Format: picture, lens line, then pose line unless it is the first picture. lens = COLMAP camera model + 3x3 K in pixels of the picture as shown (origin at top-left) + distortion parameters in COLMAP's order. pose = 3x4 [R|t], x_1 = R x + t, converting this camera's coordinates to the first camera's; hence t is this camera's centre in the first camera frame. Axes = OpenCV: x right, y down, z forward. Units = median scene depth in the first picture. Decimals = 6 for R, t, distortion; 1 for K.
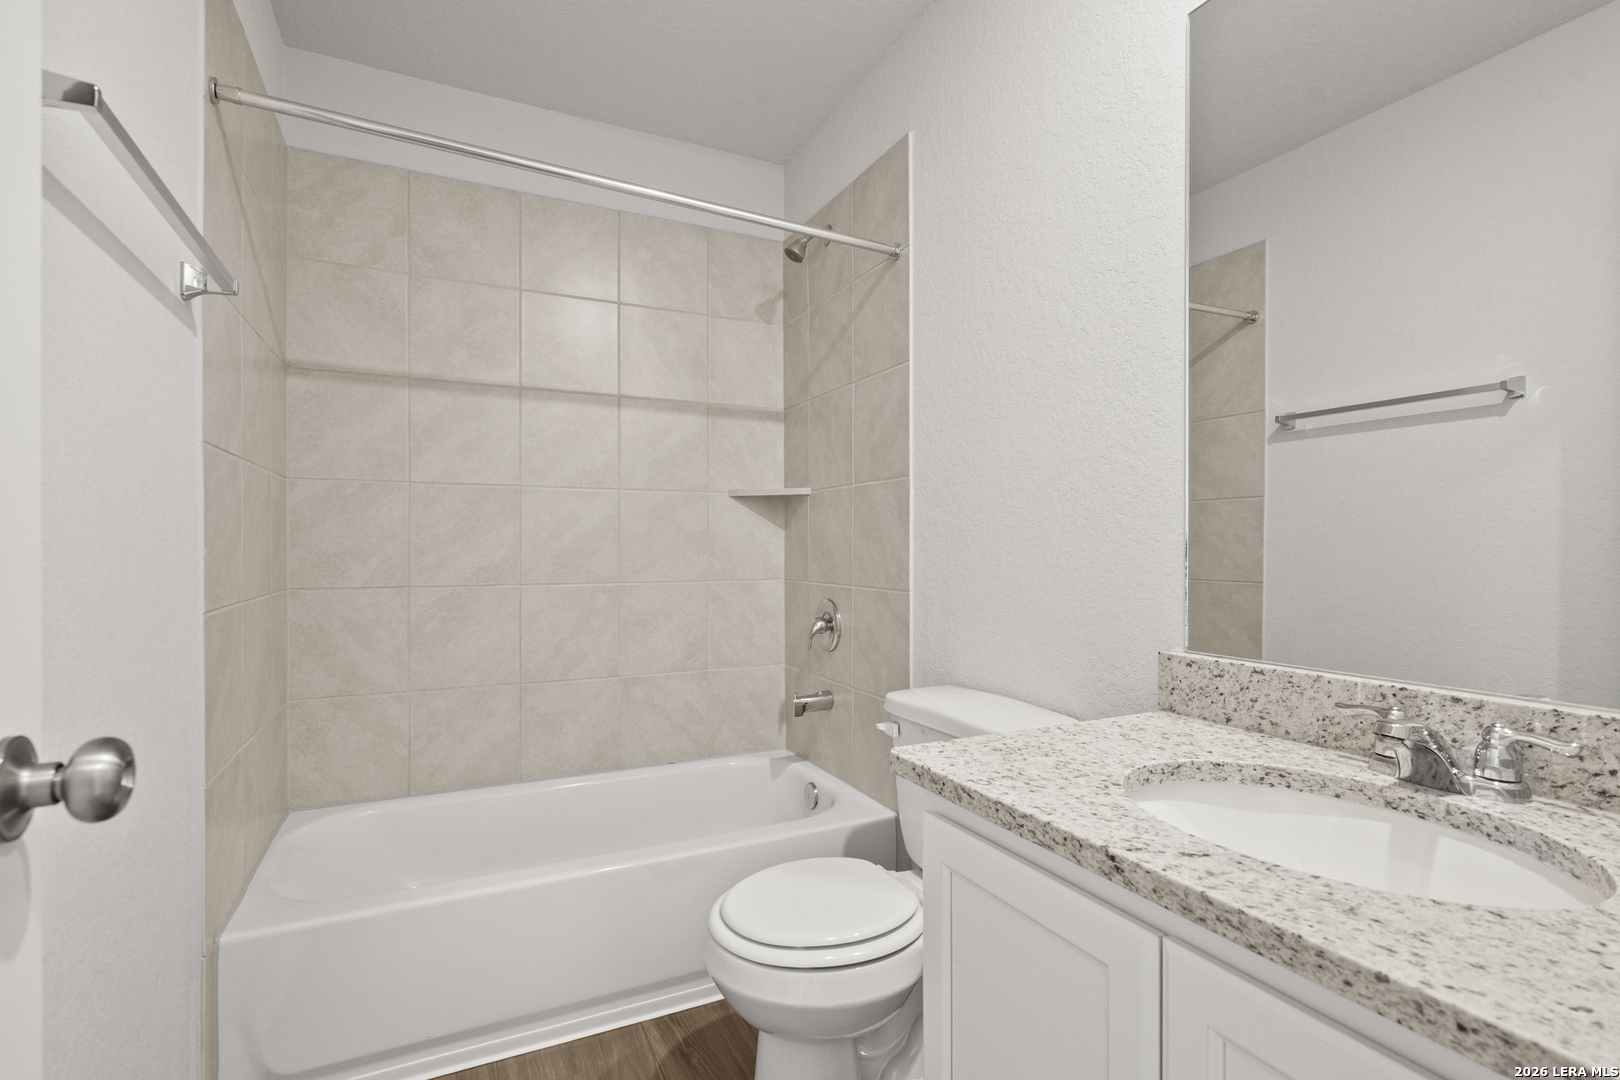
lens RADIAL K [[759.6, 0, 810.0], [0, 759.6, 521.8], [0, 0, 1]] dist [-0.000506, 0.000101]
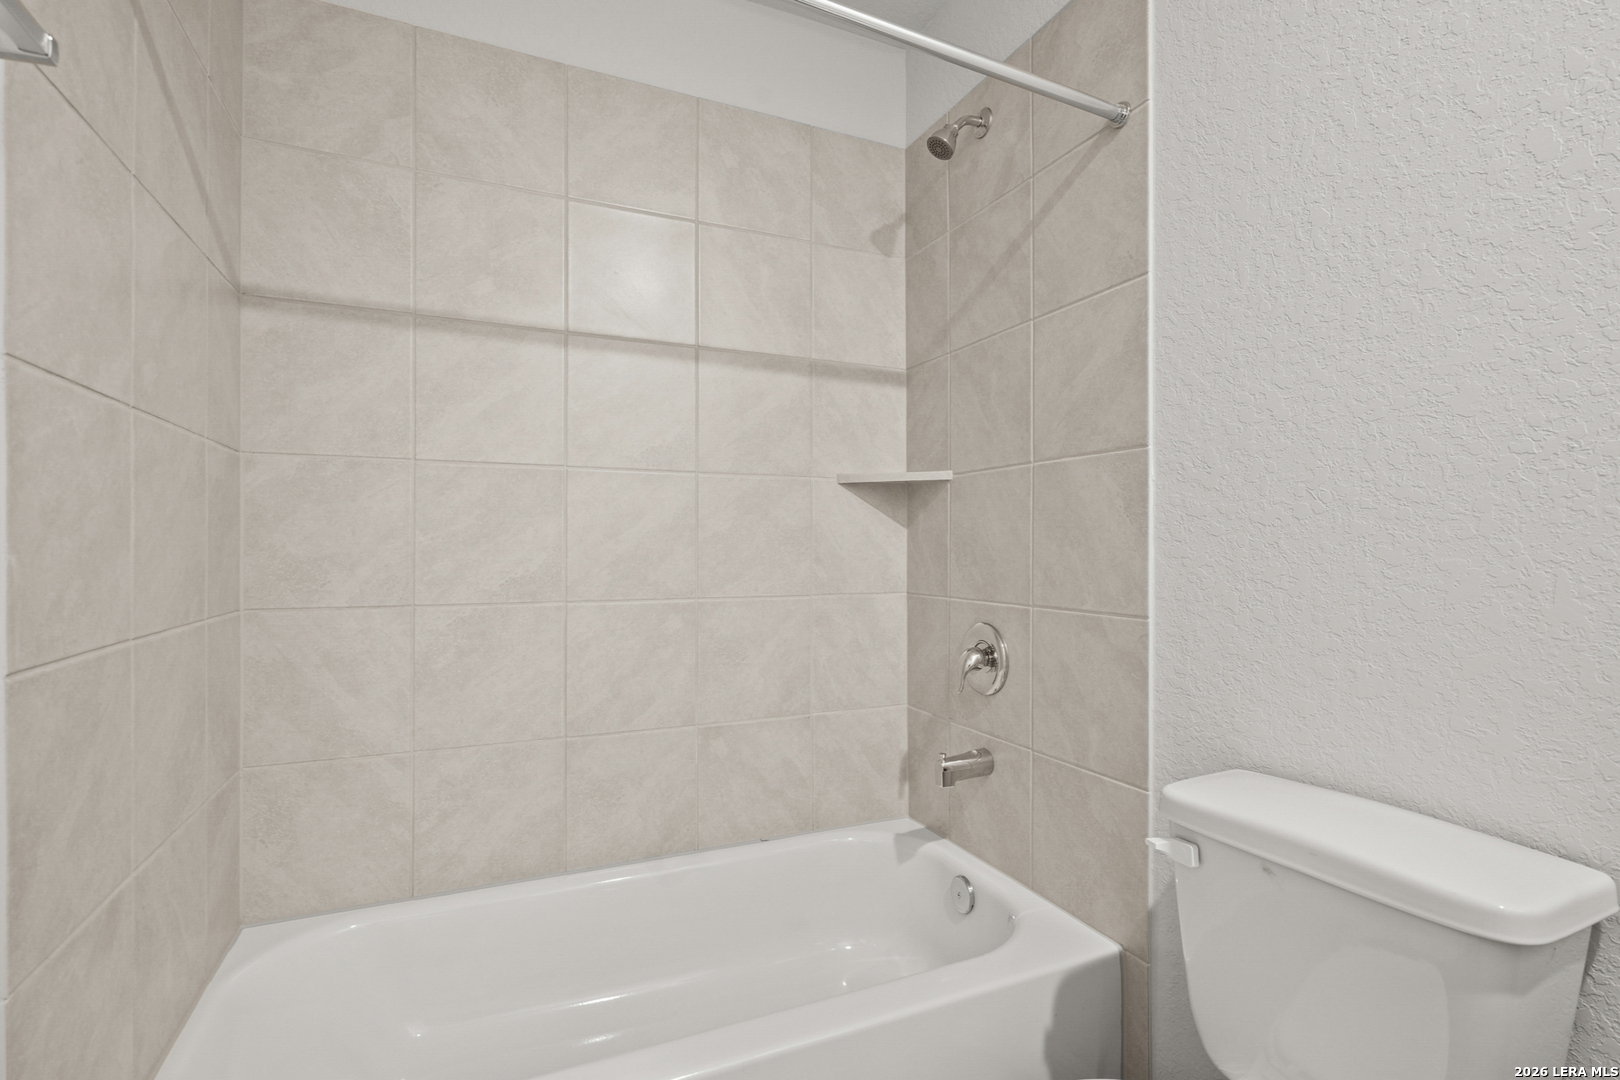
lens RADIAL K [[754.3, 0, 810.1], [0, 754.3, 519.6], [0, 0, 1]] dist [-0.000066, 0.000015]
pose [[0.999607, 0.000214, -0.028042, -0.125961], [-0.000372, 0.999984, -0.005629, 0.007681], [0.028040, 0.005638, 0.999591, 0.280699]]
